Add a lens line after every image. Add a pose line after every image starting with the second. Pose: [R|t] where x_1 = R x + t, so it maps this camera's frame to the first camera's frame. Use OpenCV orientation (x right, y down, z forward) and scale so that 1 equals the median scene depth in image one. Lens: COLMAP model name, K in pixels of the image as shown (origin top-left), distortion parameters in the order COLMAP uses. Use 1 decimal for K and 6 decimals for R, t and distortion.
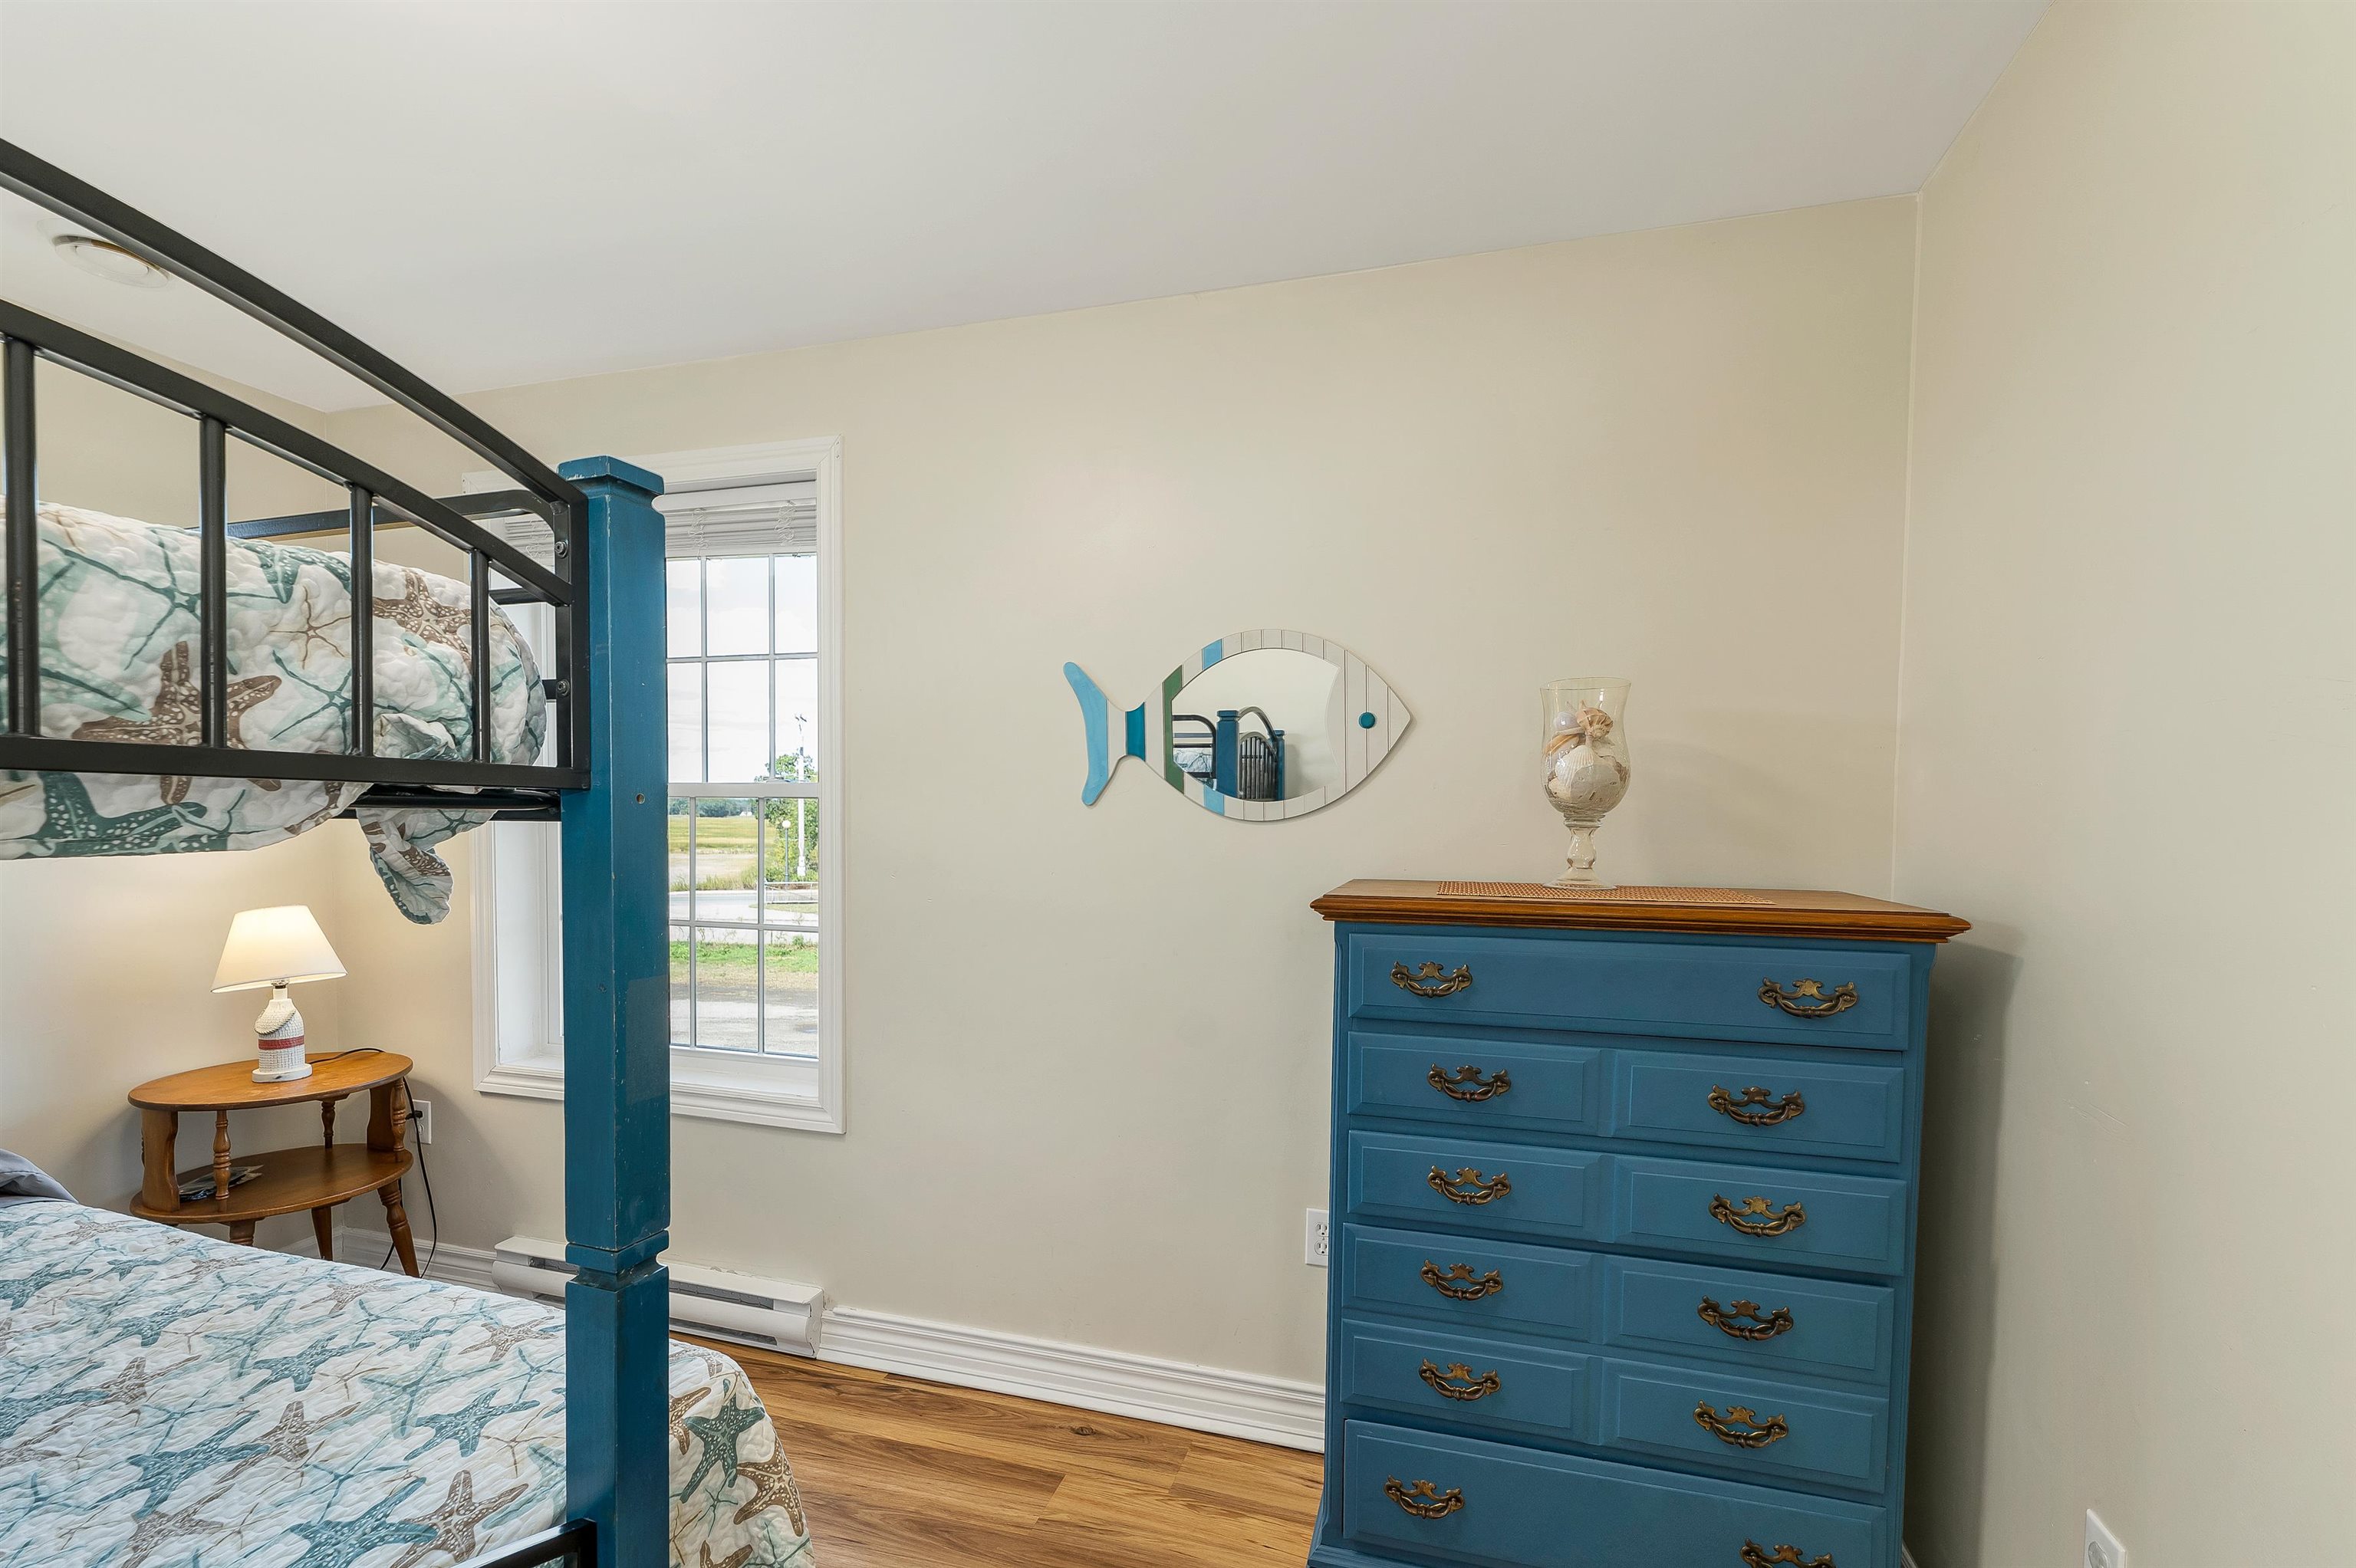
lens RADIAL K [[997.4, 0, 1178.0], [0, 997.4, 784.0], [0, 0, 1]] dist [-0.001149, 0.000048]
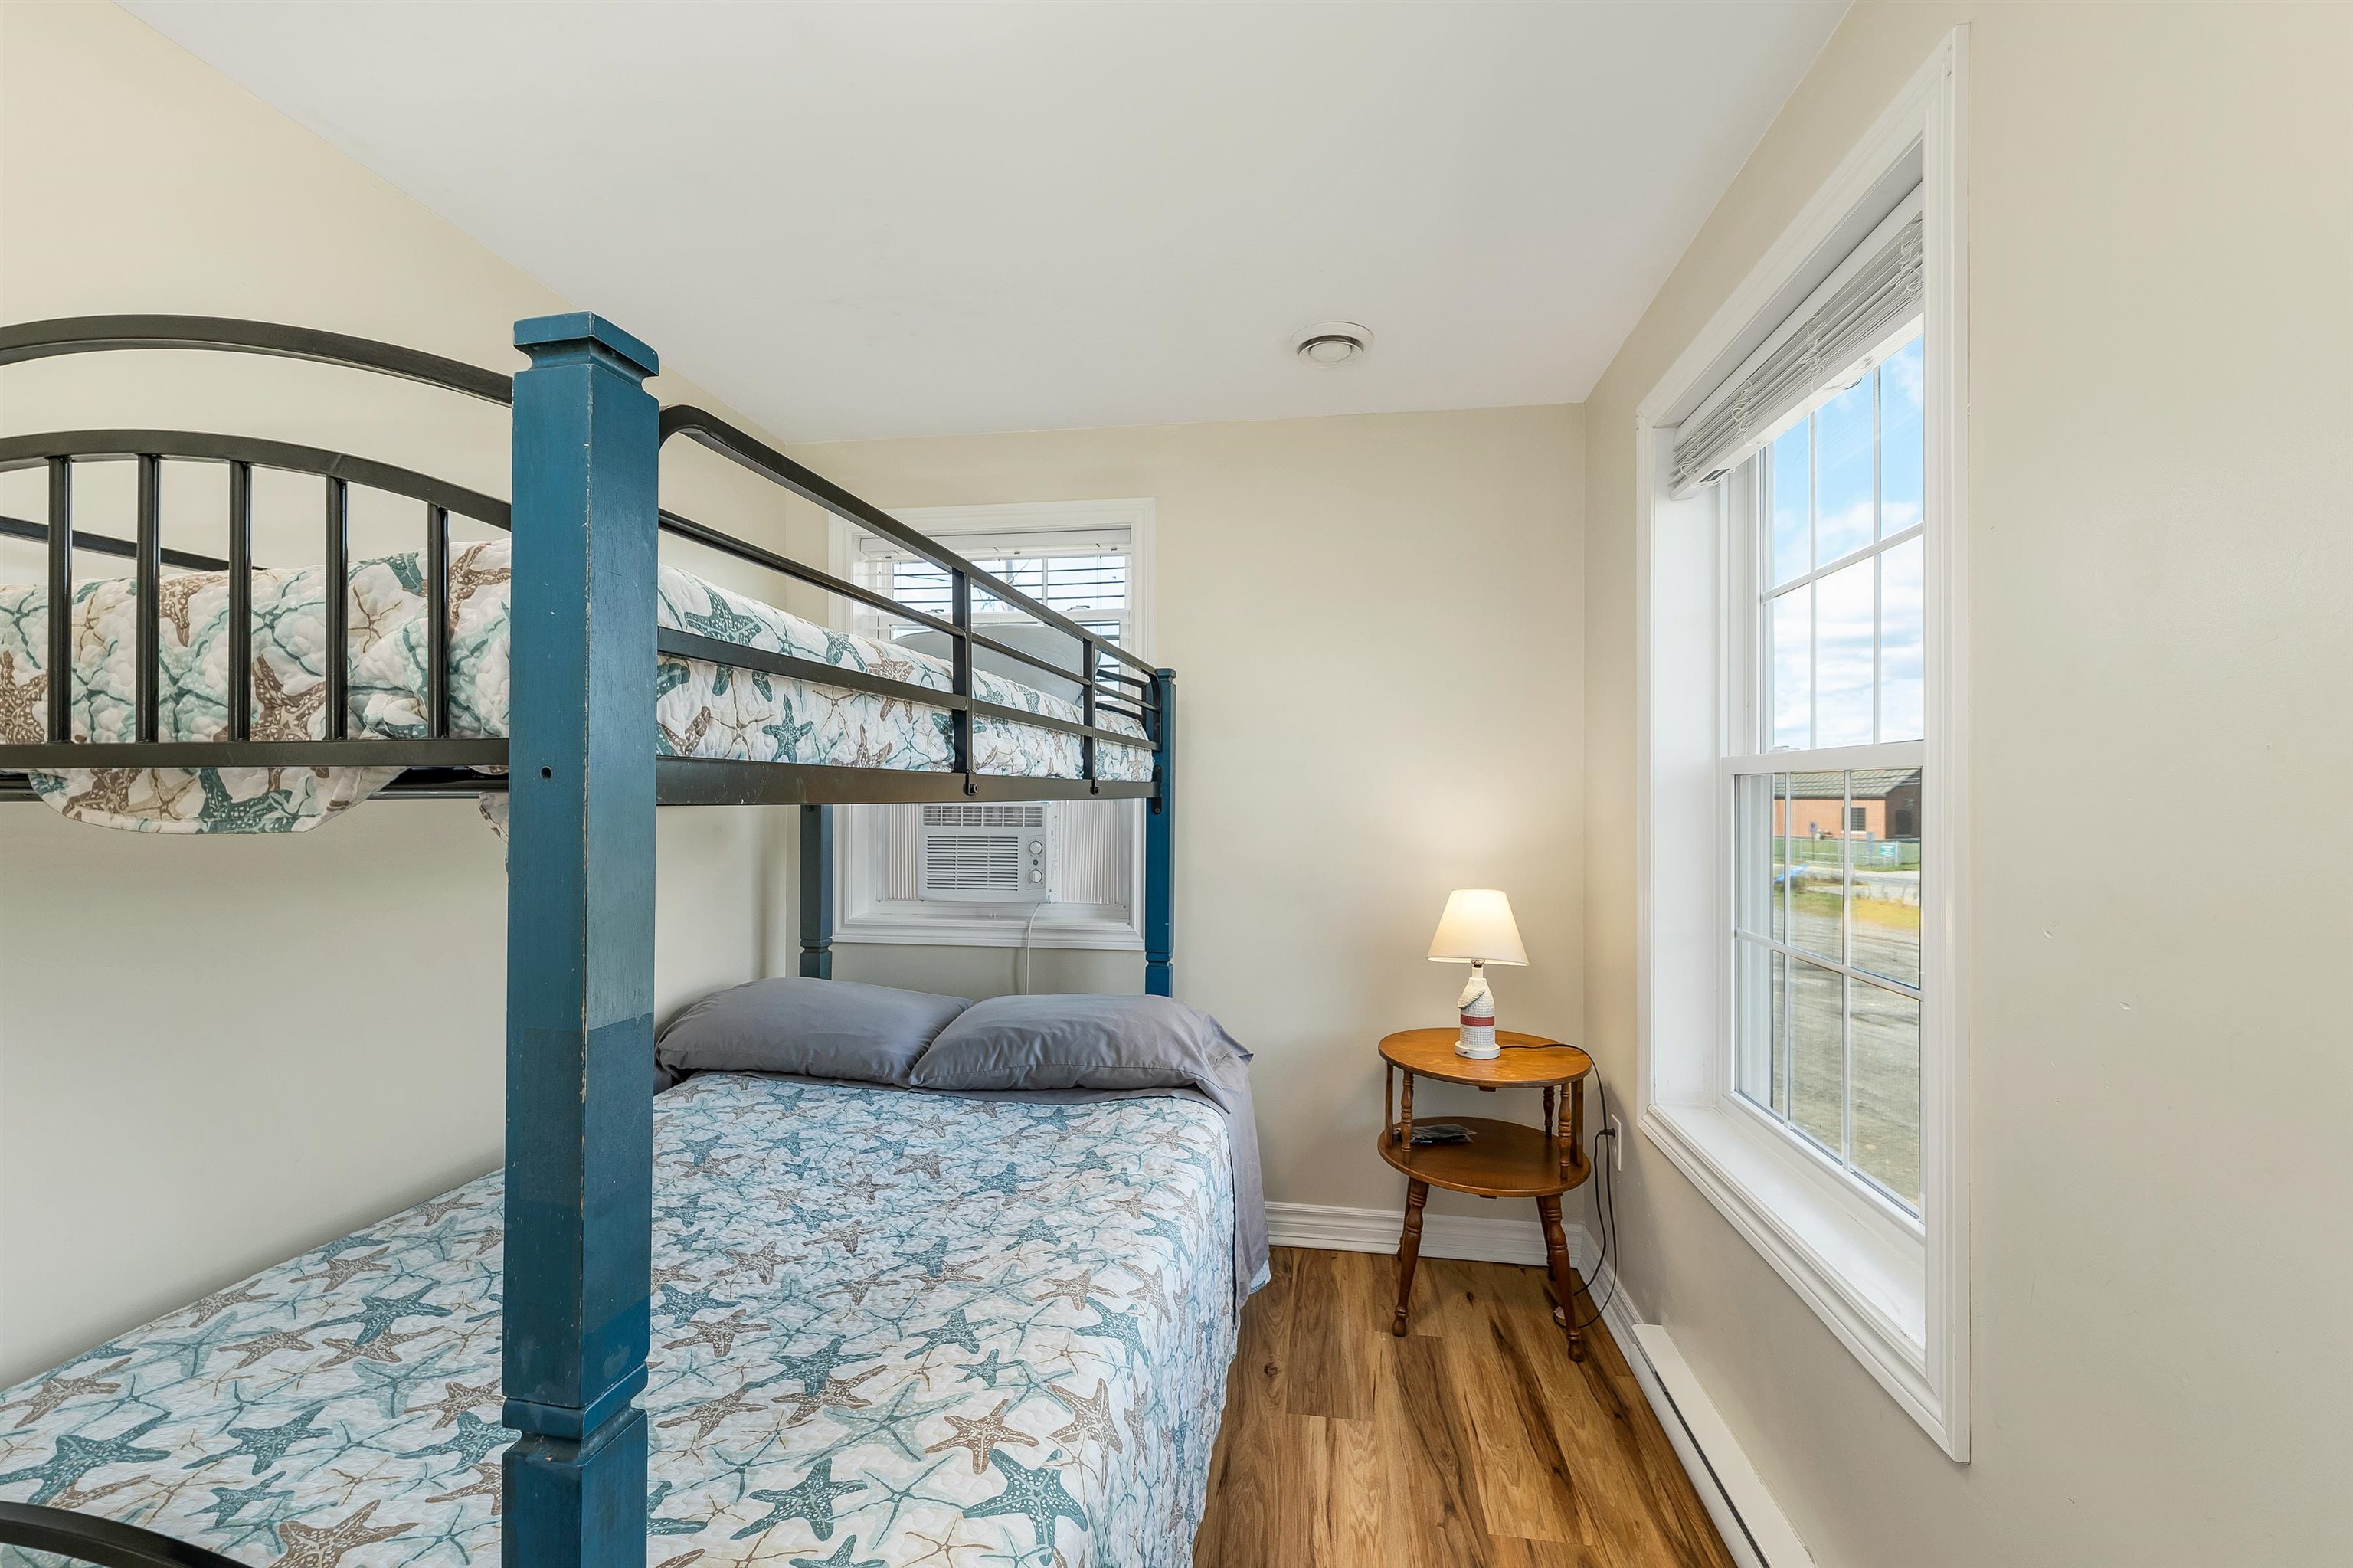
lens RADIAL K [[996.3, 0, 1176.5], [0, 996.3, 784.0], [0, 0, 1]] dist [-0.001149, 0.000048]
pose [[0.128235, -0.020025, -0.991542, 0.178287], [0.035533, 0.999247, -0.015585, 0.039270], [0.991107, -0.033234, 0.128850, 1.103191]]
